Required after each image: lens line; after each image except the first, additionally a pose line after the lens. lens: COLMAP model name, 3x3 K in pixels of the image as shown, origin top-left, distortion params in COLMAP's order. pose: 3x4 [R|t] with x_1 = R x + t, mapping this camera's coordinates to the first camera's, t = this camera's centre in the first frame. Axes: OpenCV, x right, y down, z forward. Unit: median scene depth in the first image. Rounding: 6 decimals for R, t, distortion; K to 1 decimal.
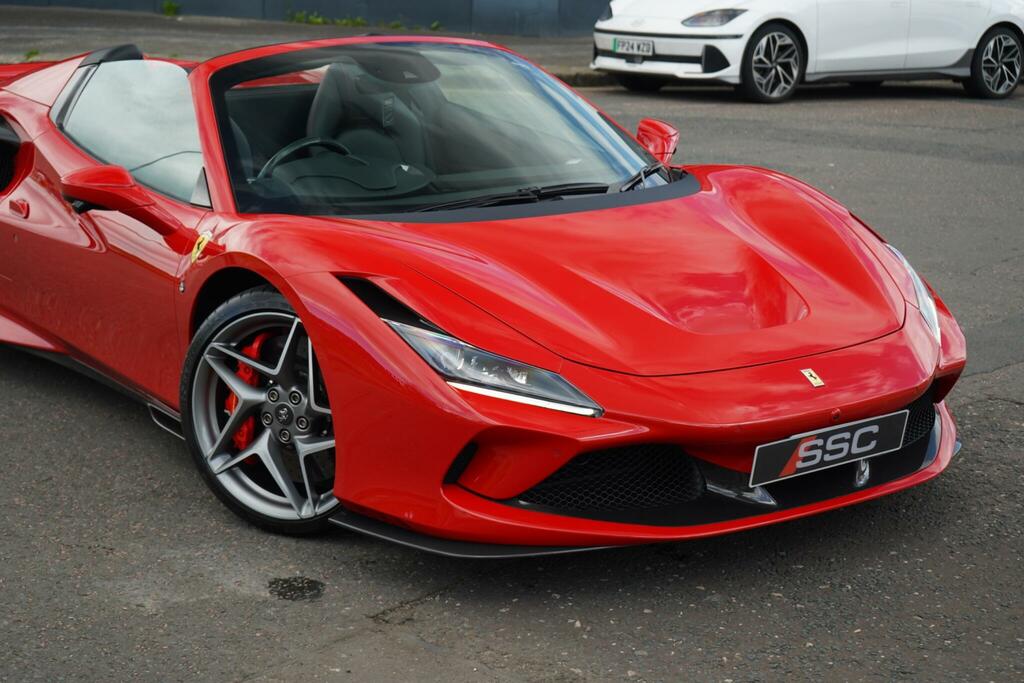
lens RADIAL K [[2173.7, 0, 487.5], [0, 2173.7, 343.1], [0, 0, 1]] dist [-0.086254, 0.640751]
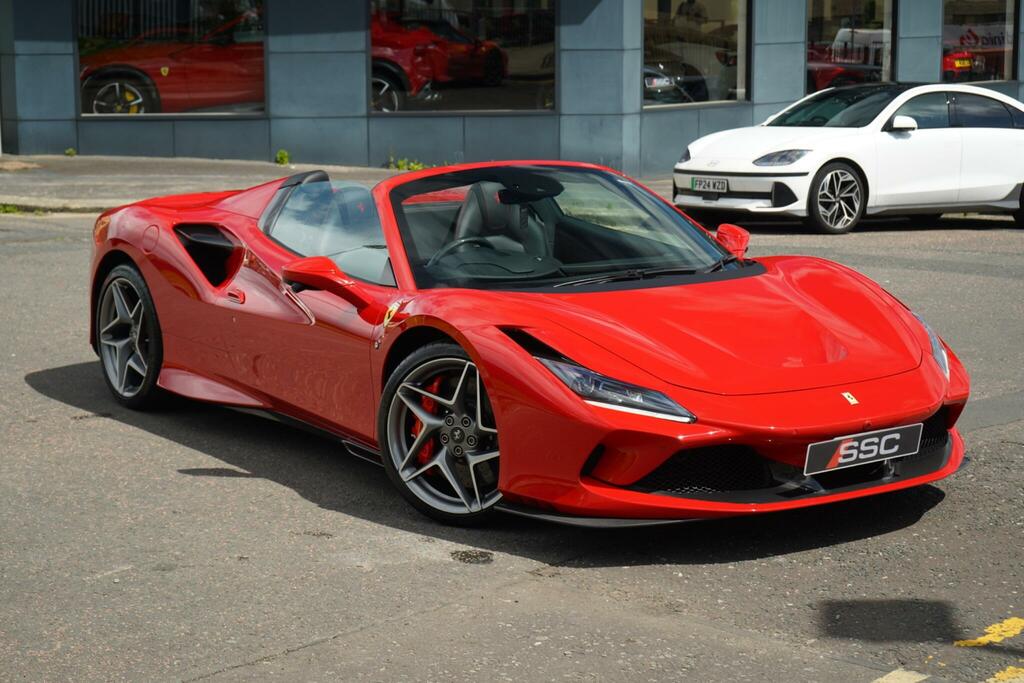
lens RADIAL K [[2173.7, 0, 487.5], [0, 2173.7, 343.1], [0, 0, 1]] dist [-0.086254, 0.640751]
pose [[0.999332, -0.010853, -0.034904, -0.023549], [0.008374, 0.997485, -0.070388, 0.060675], [0.035580, 0.070049, 0.996909, -0.294123]]
